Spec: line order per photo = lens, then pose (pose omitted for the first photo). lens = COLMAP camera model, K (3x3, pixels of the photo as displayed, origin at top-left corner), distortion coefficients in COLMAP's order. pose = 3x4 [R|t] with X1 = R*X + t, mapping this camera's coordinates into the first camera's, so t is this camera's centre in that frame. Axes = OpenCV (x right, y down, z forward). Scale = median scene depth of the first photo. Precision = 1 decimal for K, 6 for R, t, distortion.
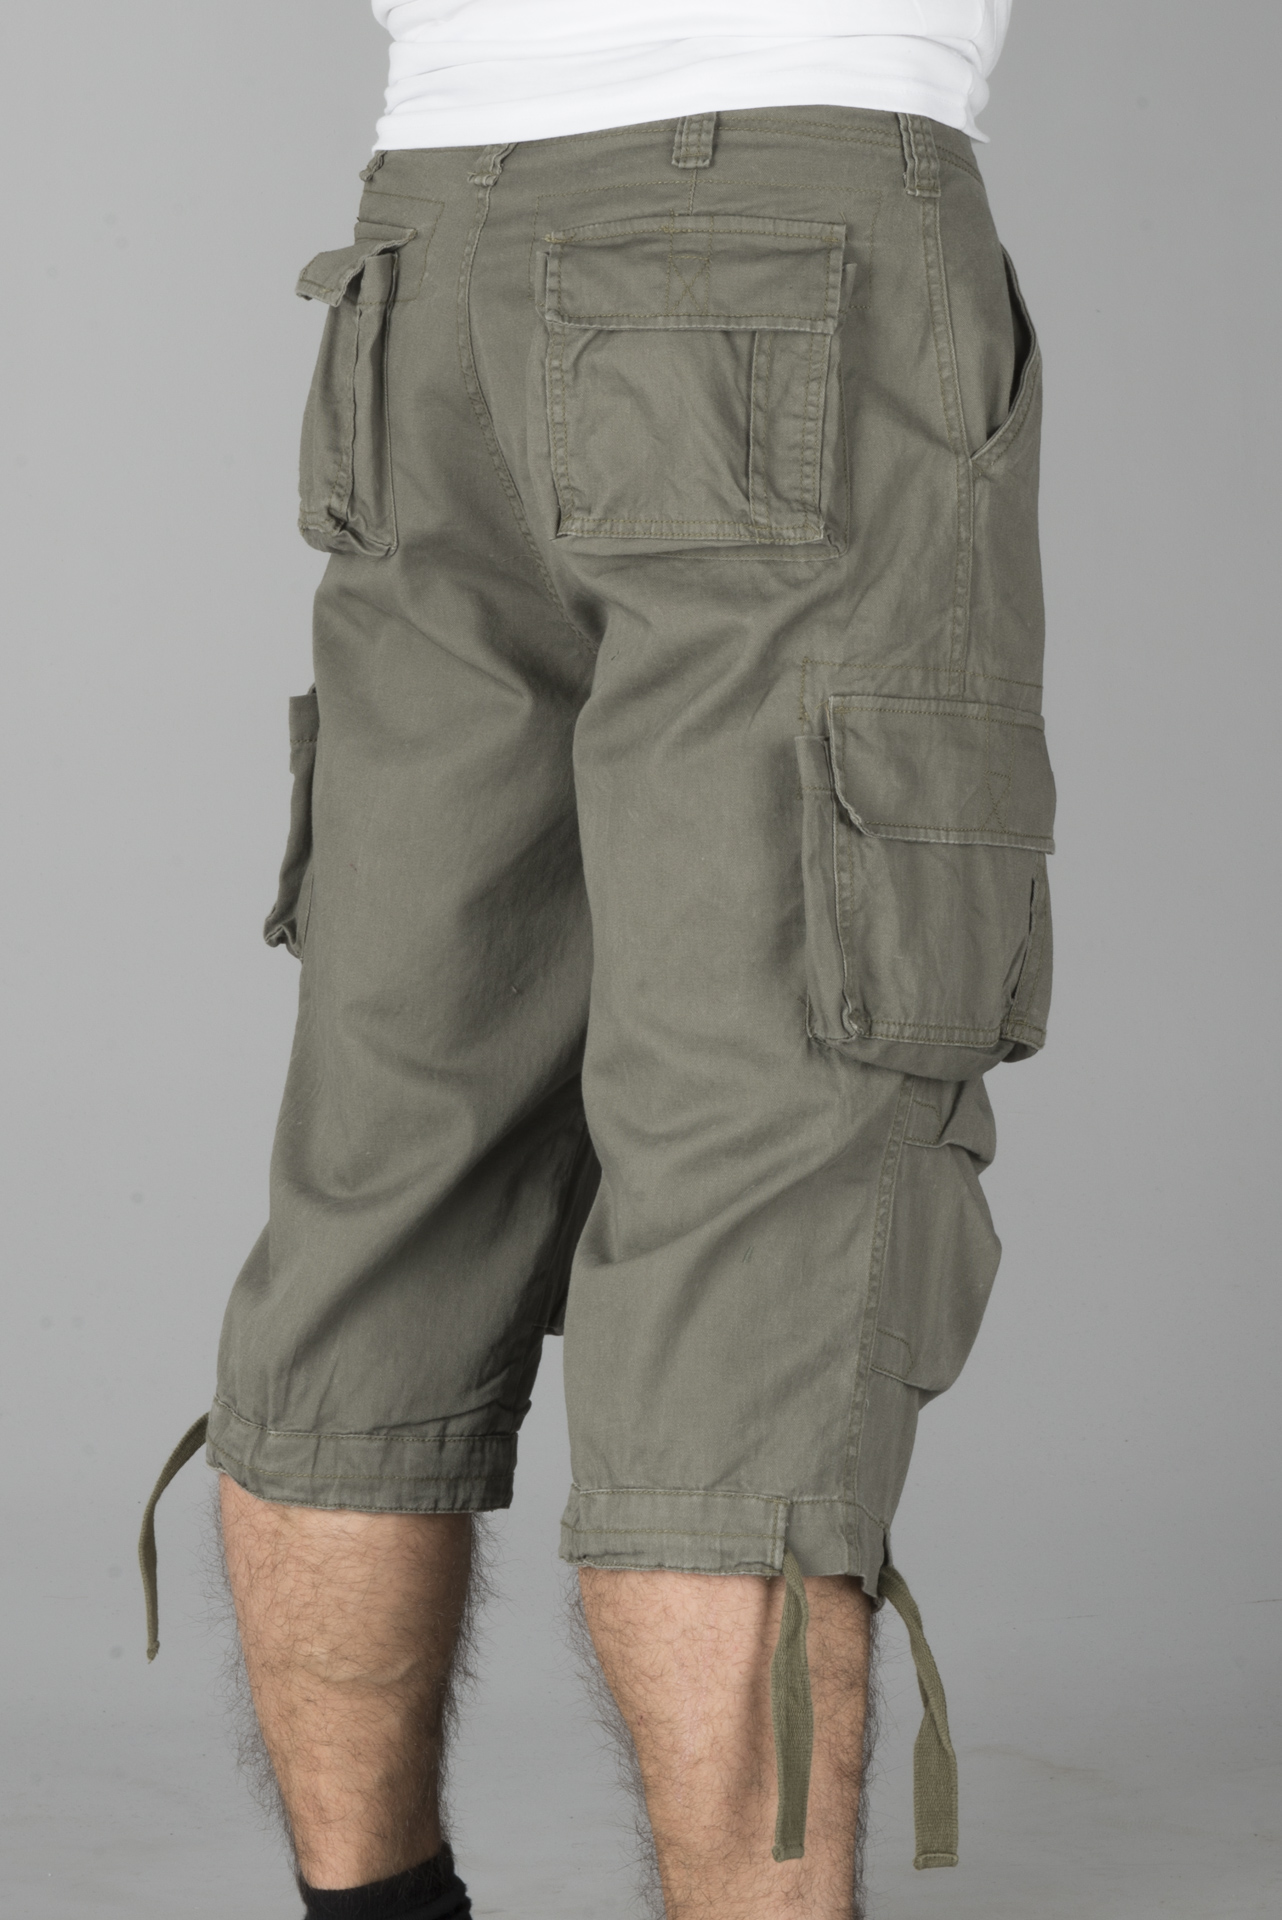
lens RADIAL K [[3482.3, 0, 642.6], [0, 3482.3, 963.9], [0, 0, 1]] dist [0.006786, 0.000000]
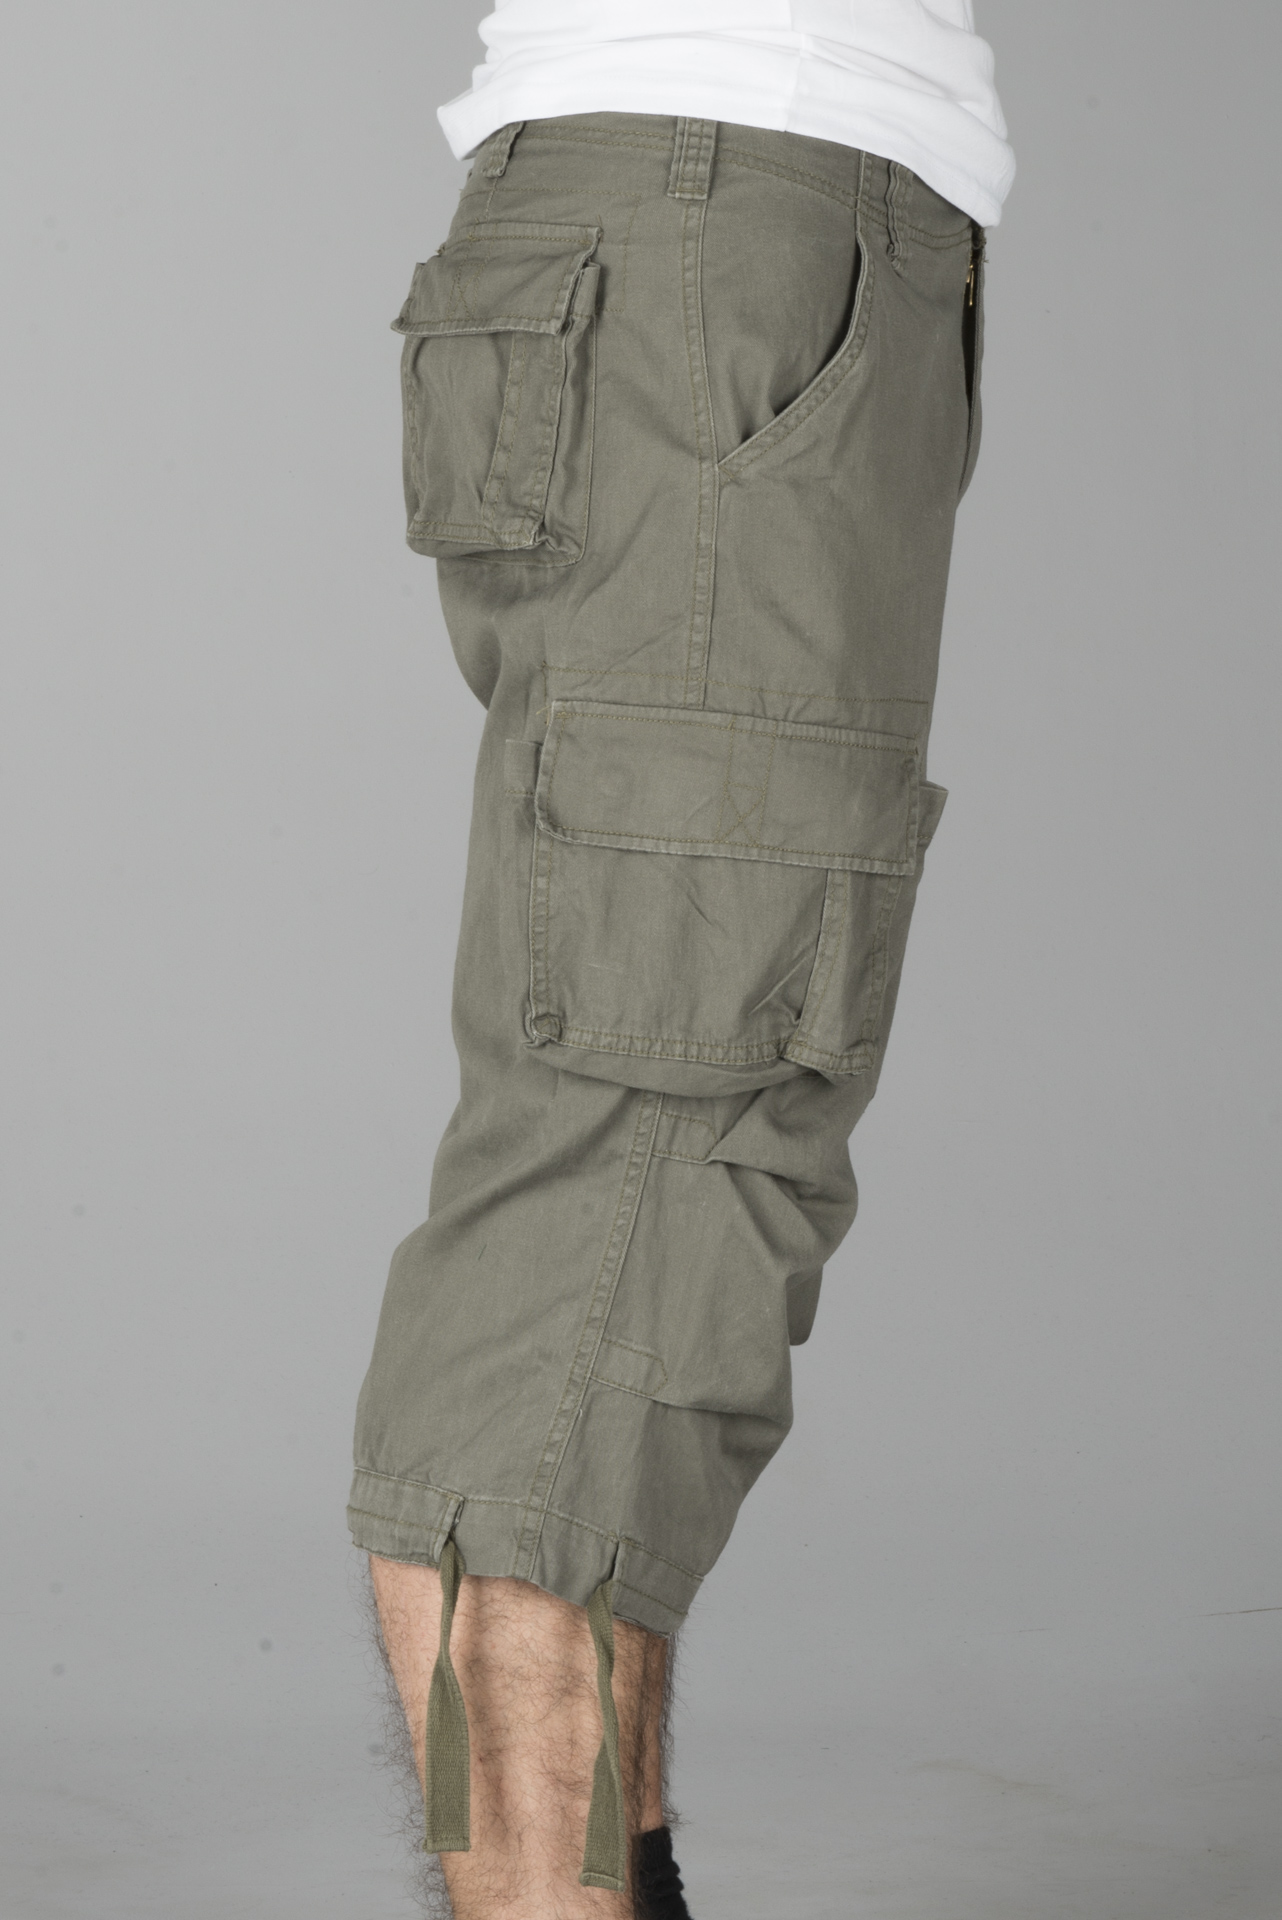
lens RADIAL K [[3482.3, 0, 647.9], [0, 3482.3, 914.4], [0, 0, 1]] dist [0.006786, 0.000000]
pose [[0.913480, 0.056228, -0.402979, 0.480574], [-0.060467, 0.998168, 0.002208, -0.019223], [0.402365, 0.022350, 0.915206, 0.095711]]
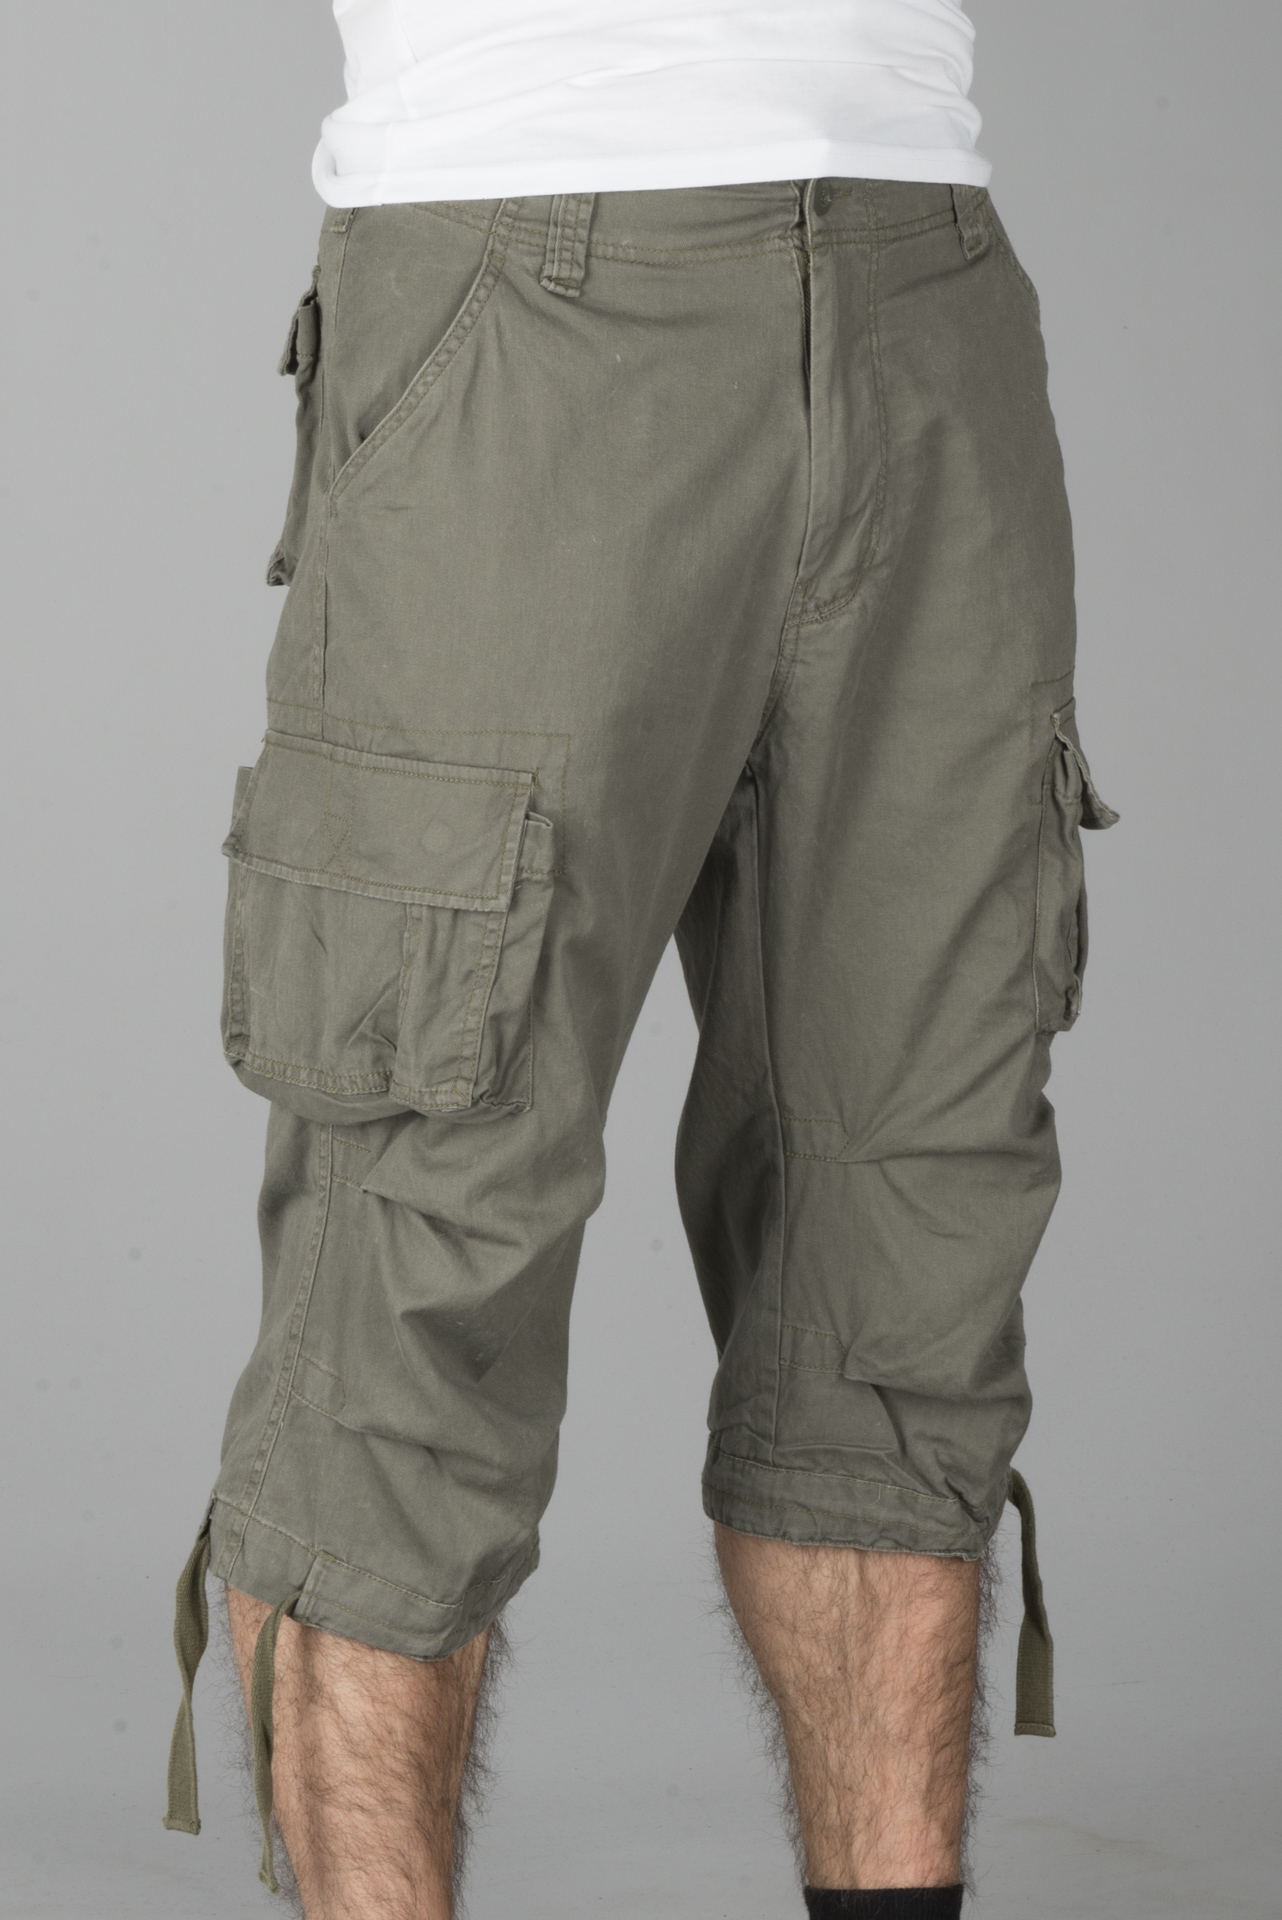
lens RADIAL K [[3482.3, 0, 641.5], [0, 3482.3, 956.7], [0, 0, 1]] dist [0.006786, 0.000000]
pose [[0.525024, 0.090560, -0.846256, 0.984467], [-0.086077, 0.994874, 0.053061, -0.074367], [0.846724, 0.044984, 0.530128, 0.549179]]
